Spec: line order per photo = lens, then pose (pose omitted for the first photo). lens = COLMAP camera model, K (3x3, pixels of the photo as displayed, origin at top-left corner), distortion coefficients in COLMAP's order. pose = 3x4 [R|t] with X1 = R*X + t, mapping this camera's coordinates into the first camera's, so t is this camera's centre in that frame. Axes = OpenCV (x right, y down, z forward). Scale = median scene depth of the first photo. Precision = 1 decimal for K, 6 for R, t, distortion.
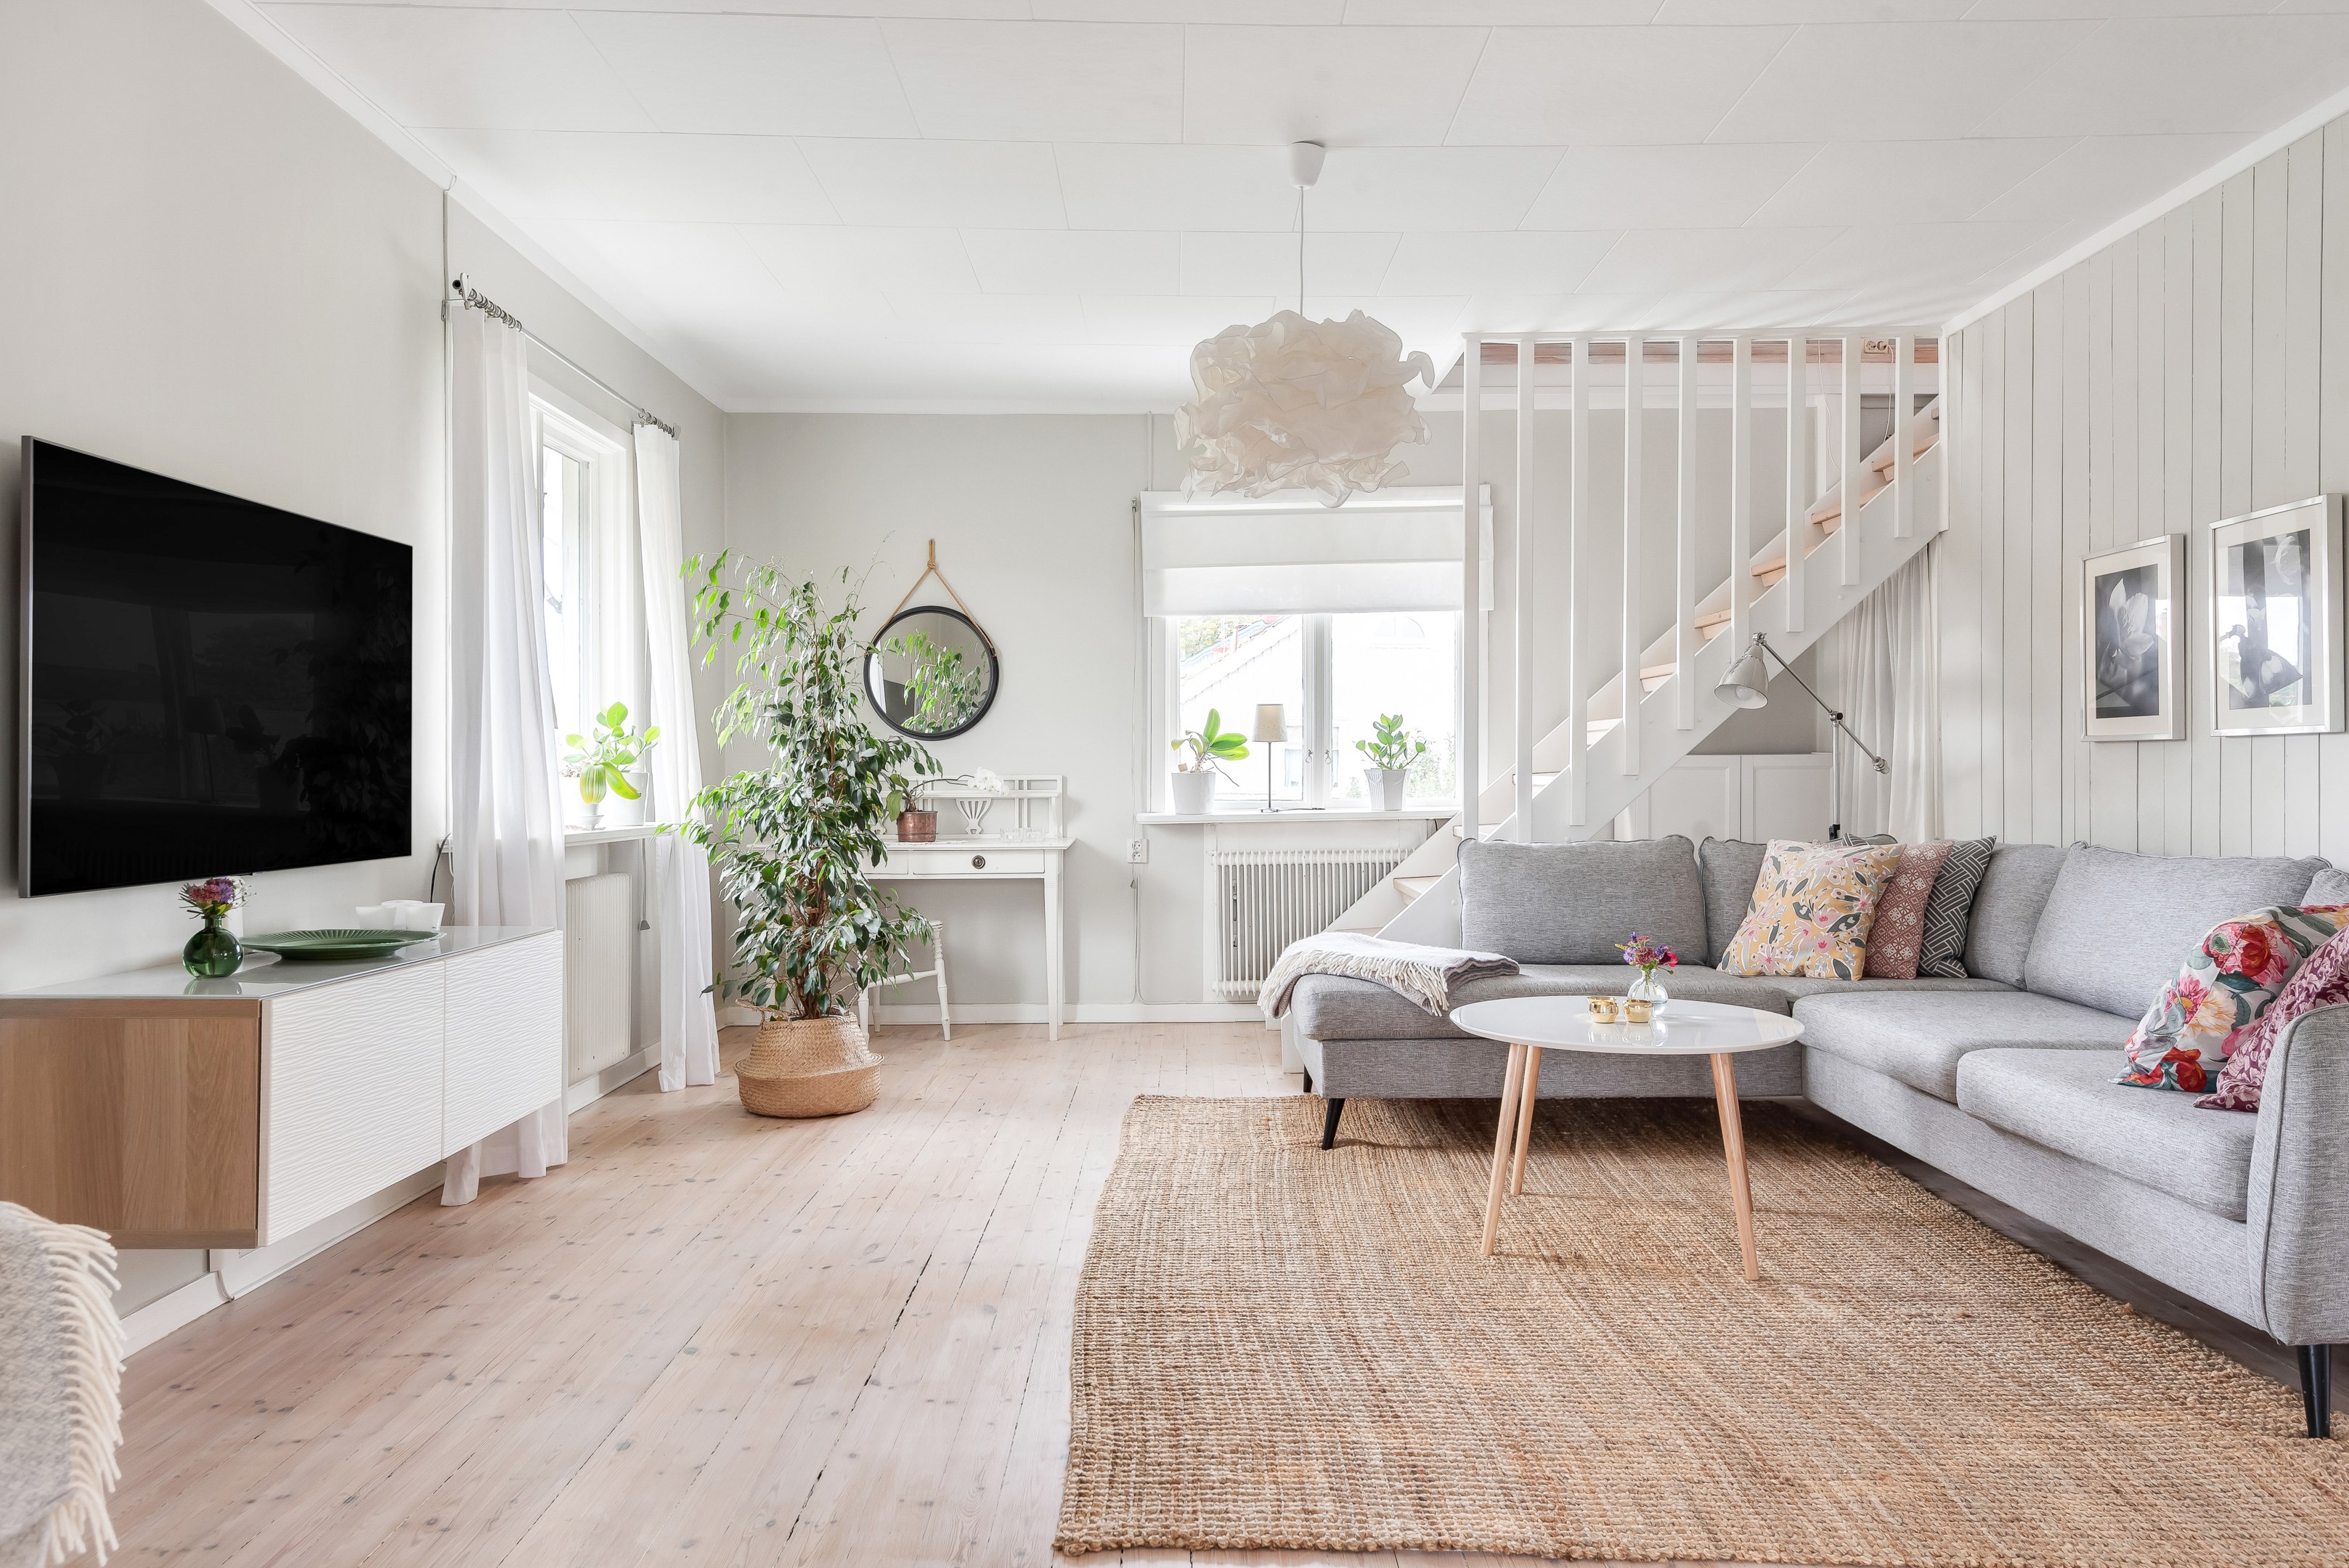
lens RADIAL K [[1443.5, 0, 1141.9], [0, 1443.5, 774.6], [0, 0, 1]] dist [0.002870, -0.001370]
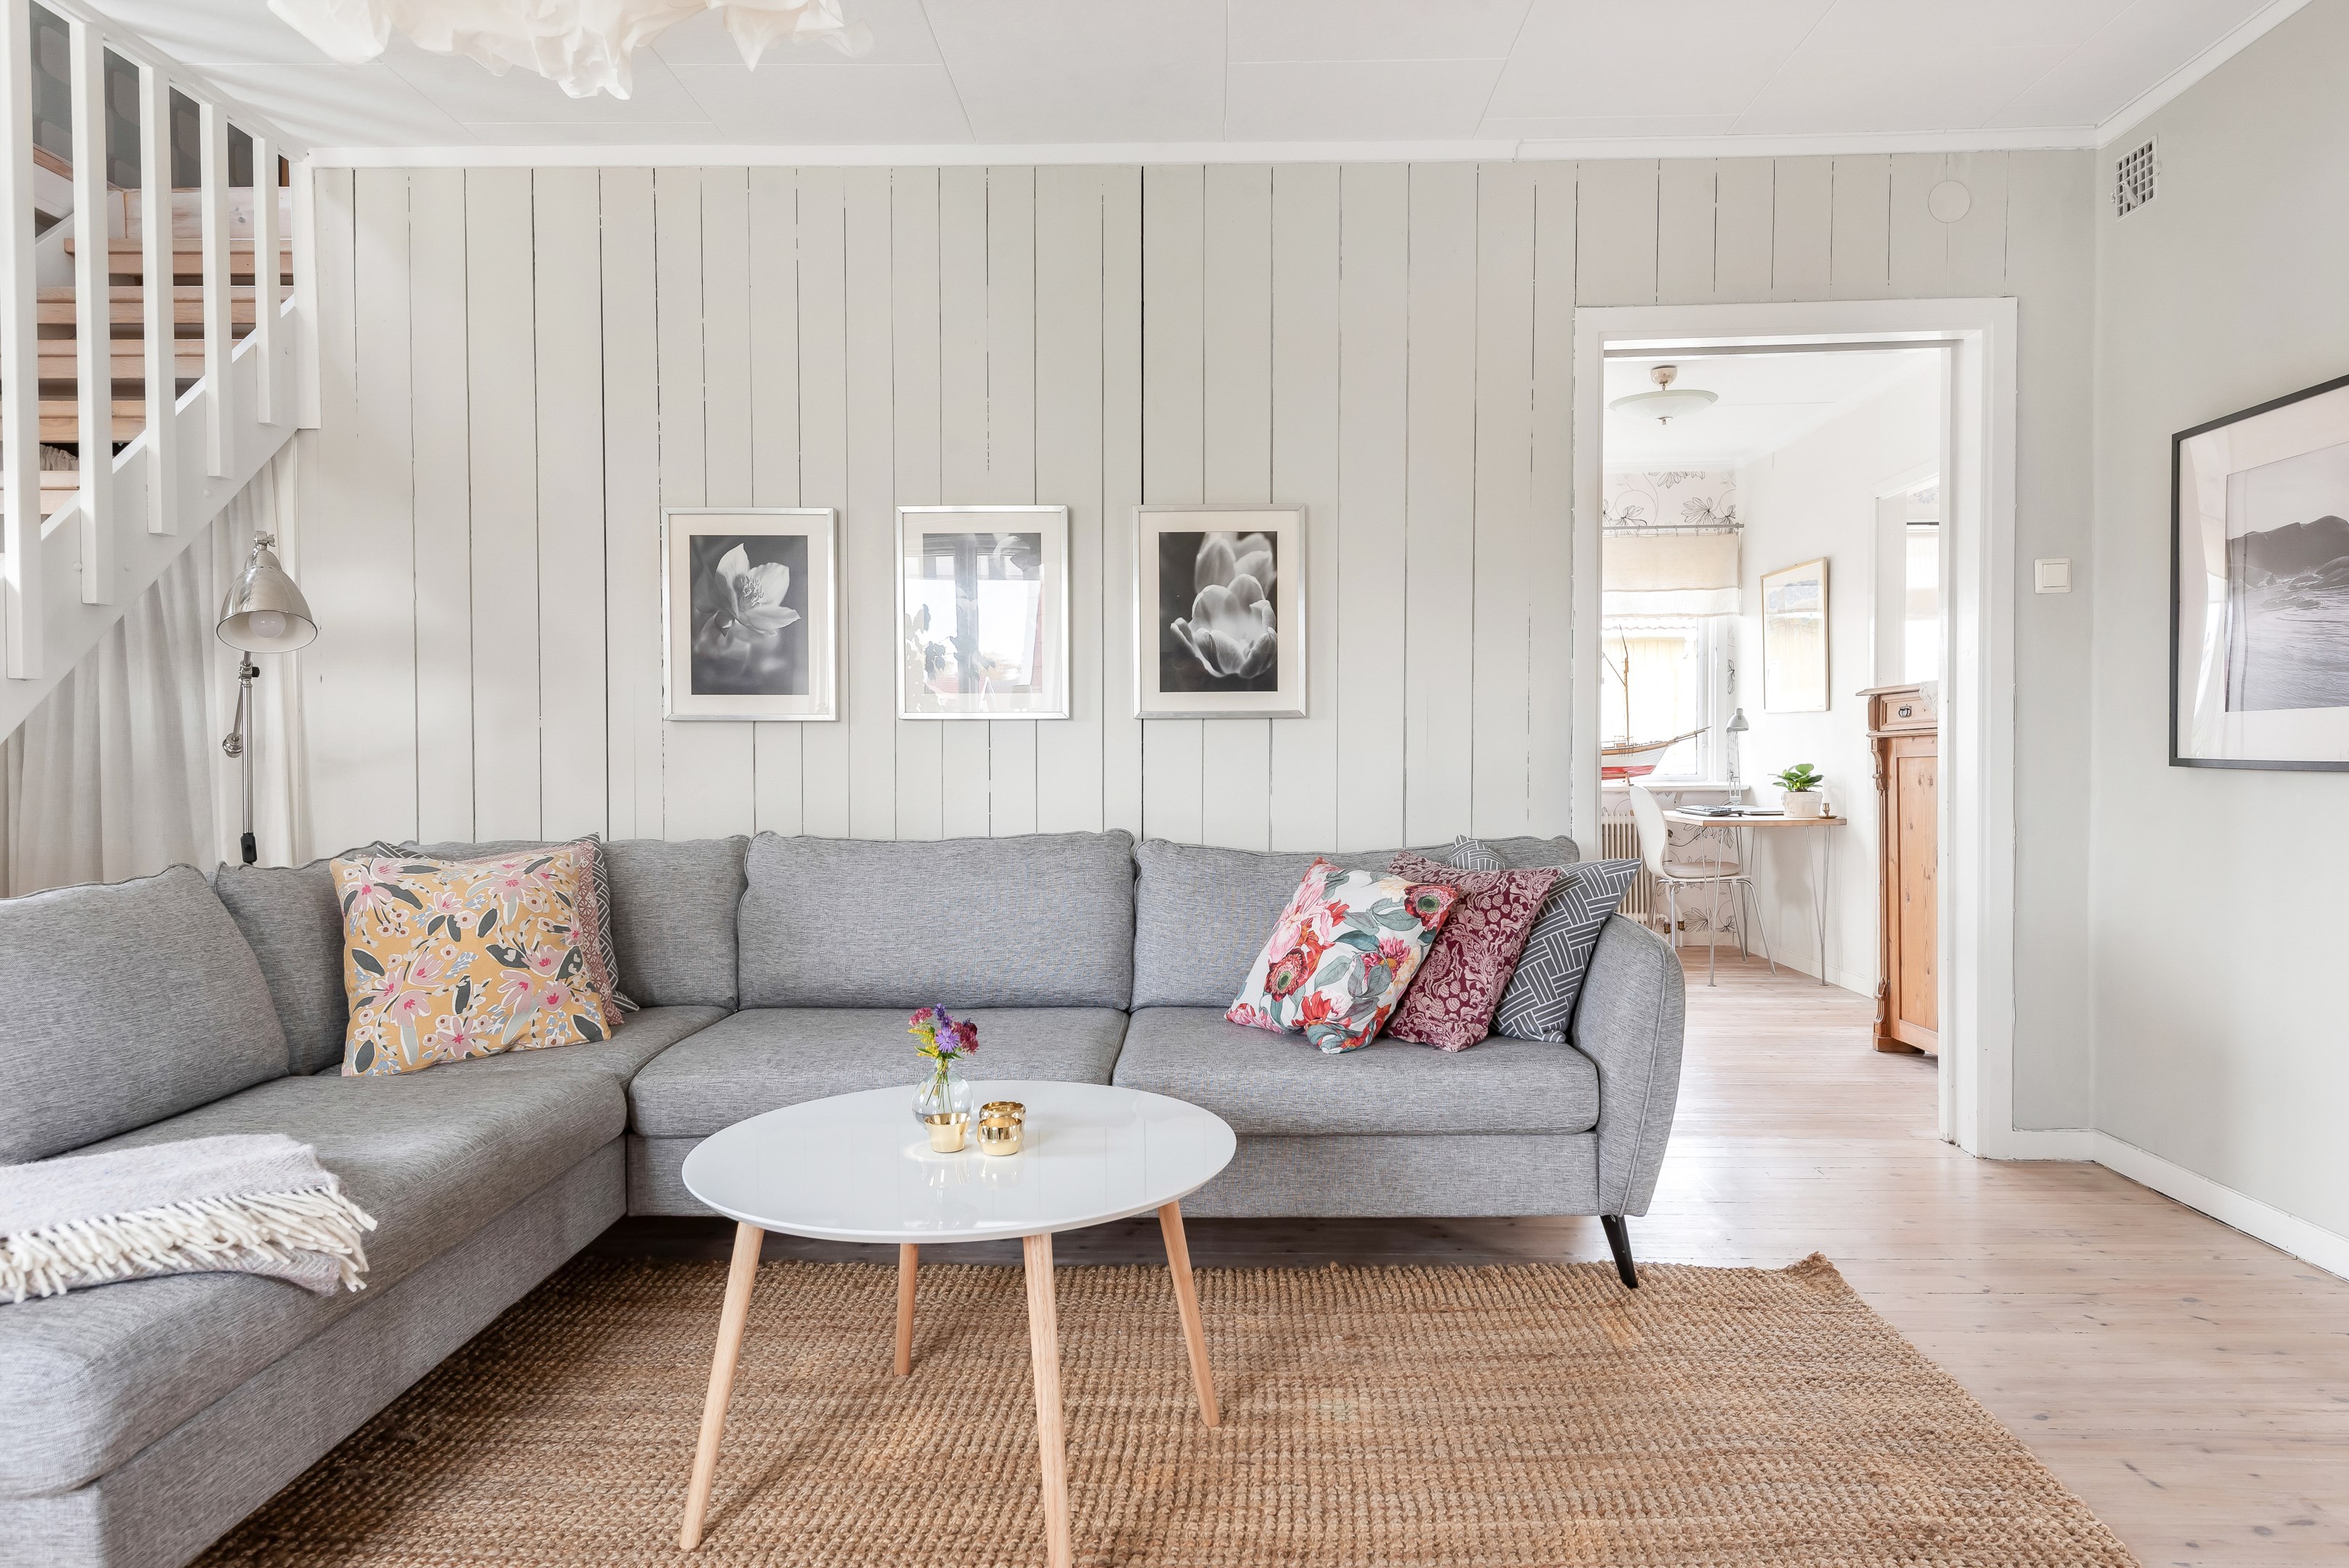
lens RADIAL K [[1443.5, 0, 1141.9], [0, 1443.5, 774.6], [0, 0, 1]] dist [0.002870, -0.001370]
pose [[0.026724, -0.013799, 0.999548, -0.226352], [0.003108, 0.999901, 0.013721, -0.000721], [-0.999638, 0.002740, 0.026764, 0.695152]]
